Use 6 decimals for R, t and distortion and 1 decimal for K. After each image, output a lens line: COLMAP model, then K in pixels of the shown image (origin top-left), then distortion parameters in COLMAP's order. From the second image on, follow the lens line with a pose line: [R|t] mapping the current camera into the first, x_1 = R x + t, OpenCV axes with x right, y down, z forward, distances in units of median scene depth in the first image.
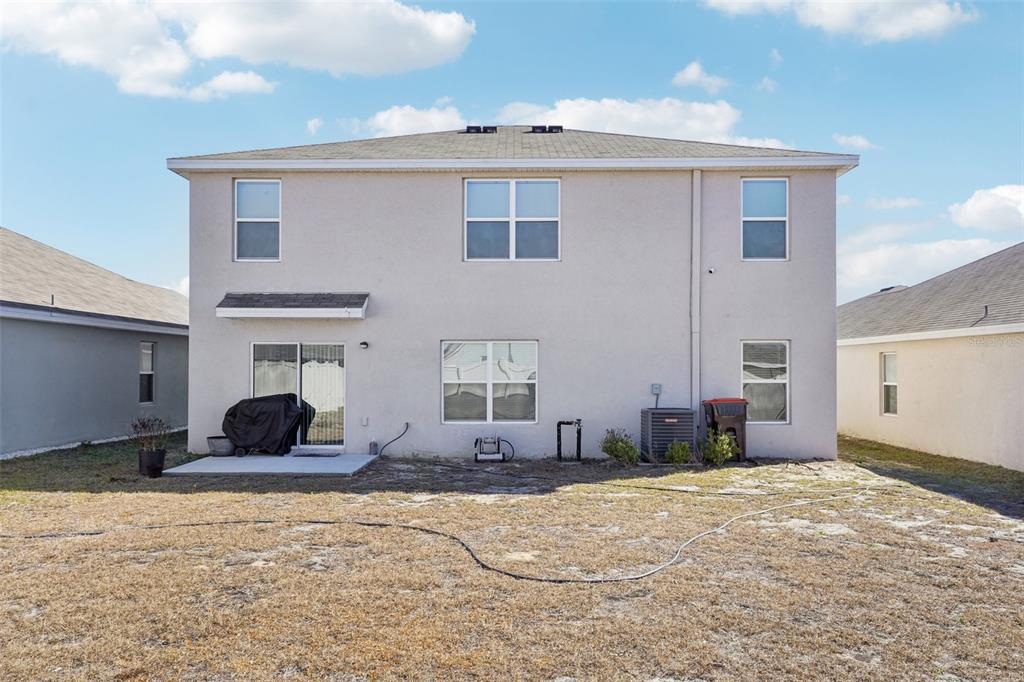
lens RADIAL K [[786.4, 0, 508.4], [0, 786.4, 358.6], [0, 0, 1]] dist [-0.002488, 0.000320]
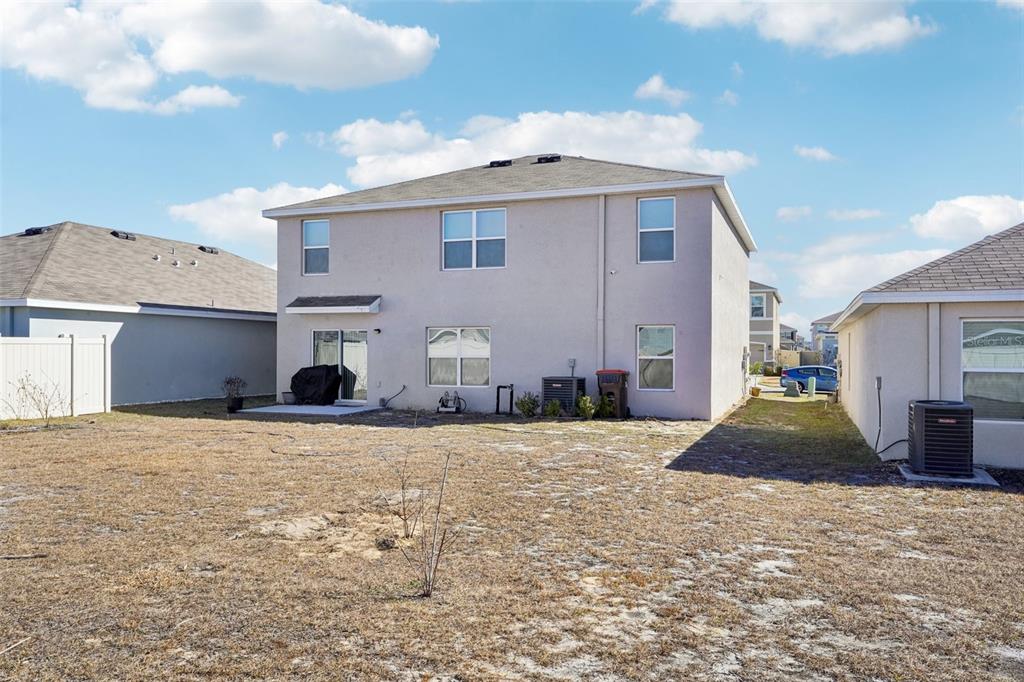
lens RADIAL K [[797.2, 0, 512.0], [0, 797.2, 341.0], [0, 0, 1]] dist [-0.018827, -0.003216]
pose [[0.940357, -0.002547, -0.340179, 0.546617], [0.002916, 0.999996, 0.000573, 0.001030], [0.340176, -0.001531, 0.940360, -0.294384]]
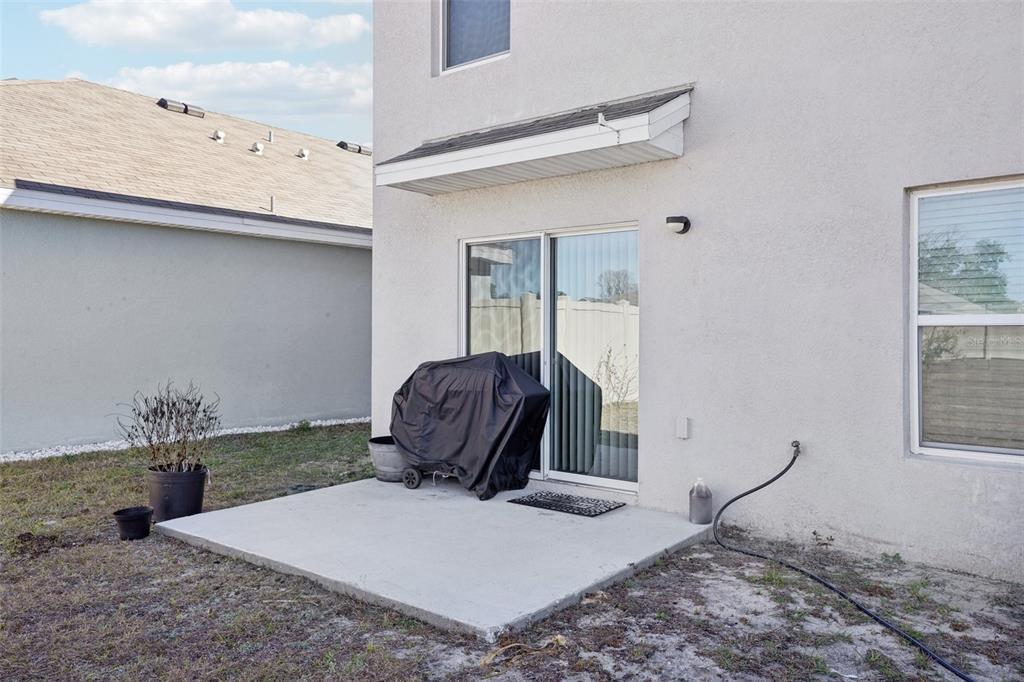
lens RADIAL K [[776.8, 0, 512.1], [0, 776.8, 330.0], [0, 0, 1]] dist [-0.001513, 0.000102]
pose [[0.783655, -0.000157, -0.621197, -0.016126], [0.006309, 0.999950, 0.007706, 0.029370], [0.621165, -0.009958, 0.783617, 0.657499]]
